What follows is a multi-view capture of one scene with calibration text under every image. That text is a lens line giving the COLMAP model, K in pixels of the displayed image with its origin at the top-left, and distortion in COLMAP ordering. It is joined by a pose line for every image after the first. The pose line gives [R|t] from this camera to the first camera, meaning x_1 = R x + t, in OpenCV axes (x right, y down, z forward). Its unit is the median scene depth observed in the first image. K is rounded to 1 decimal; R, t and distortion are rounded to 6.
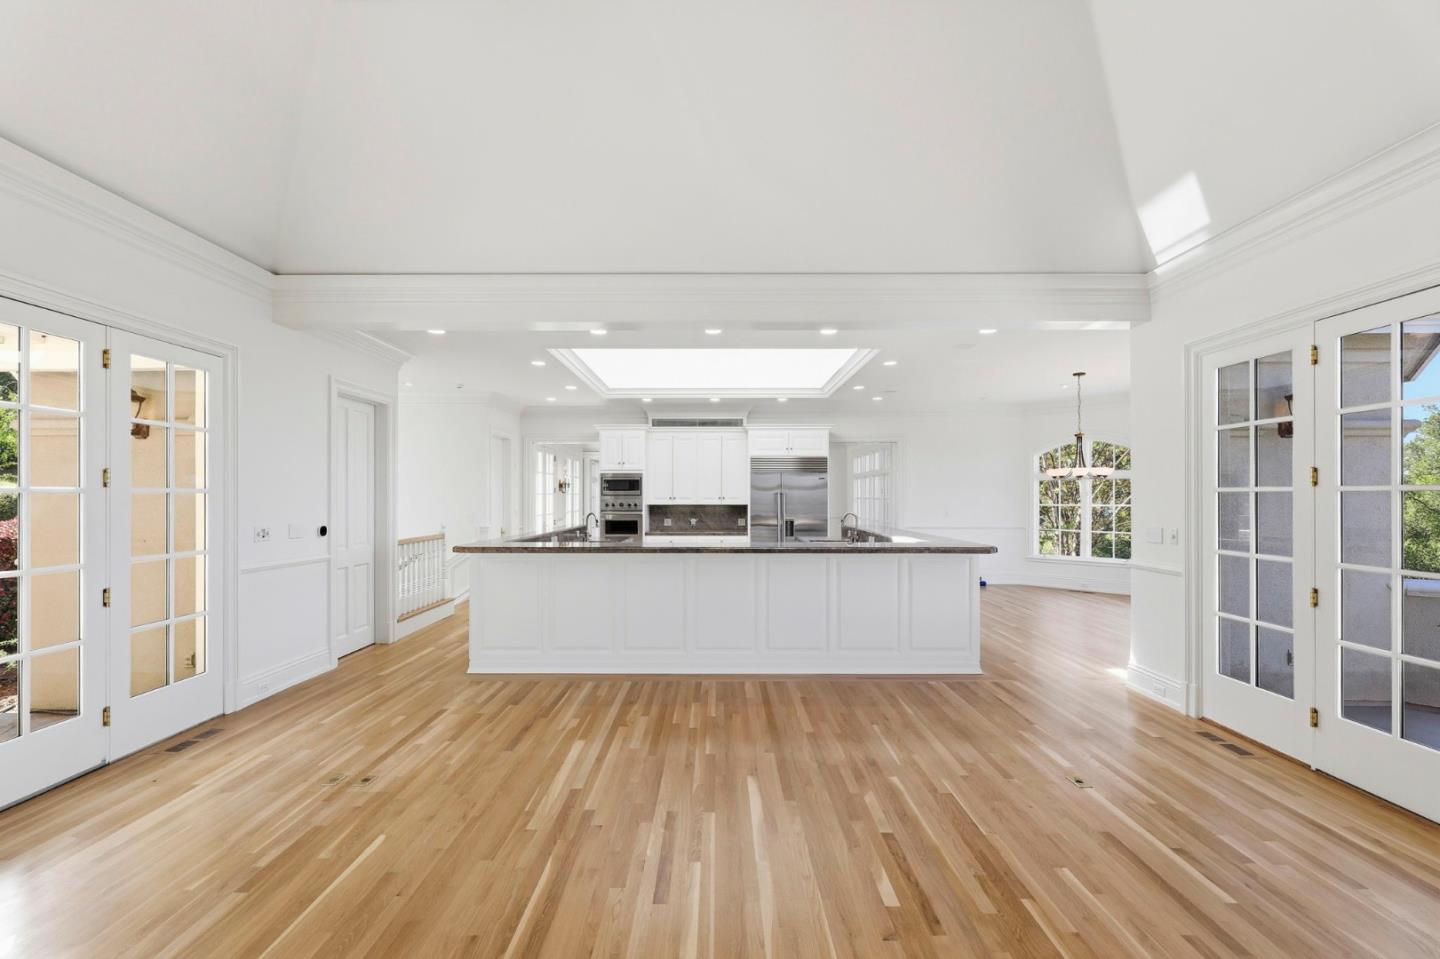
lens RADIAL K [[589.5, 0, 723.9], [0, 589.5, 492.1], [0, 0, 1]] dist [0.007648, -0.000229]
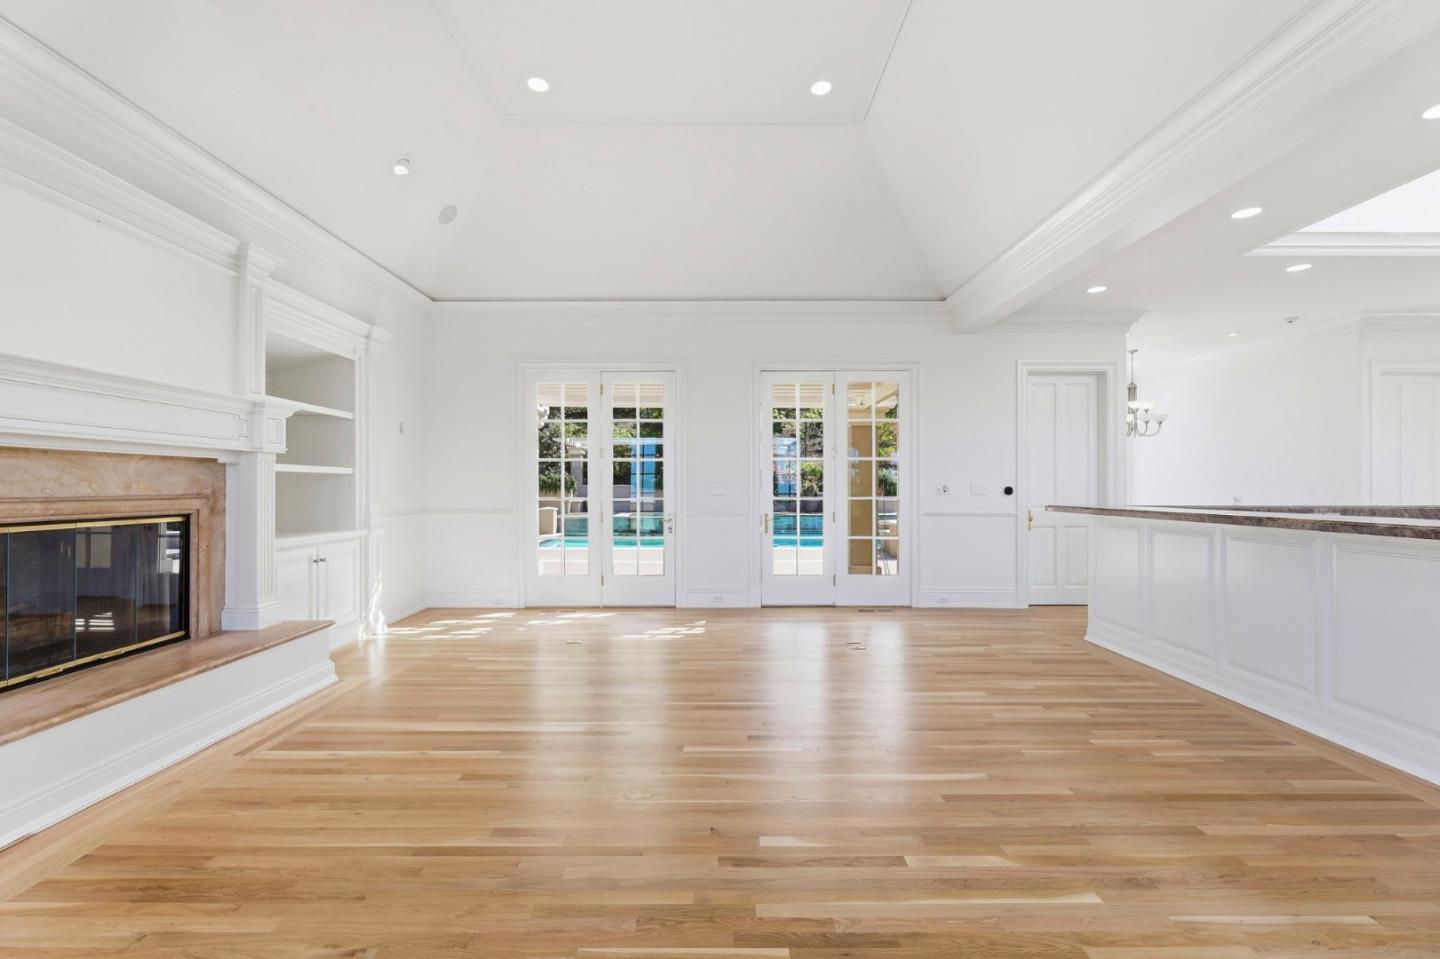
lens RADIAL K [[589.5, 0, 713.3], [0, 589.5, 486.1], [0, 0, 1]] dist [0.007648, -0.000229]
pose [[0.003727, -0.003869, -0.999986, 0.351468], [0.012798, 0.999911, -0.003821, 0.035350], [0.999911, -0.012784, 0.003776, 0.261695]]
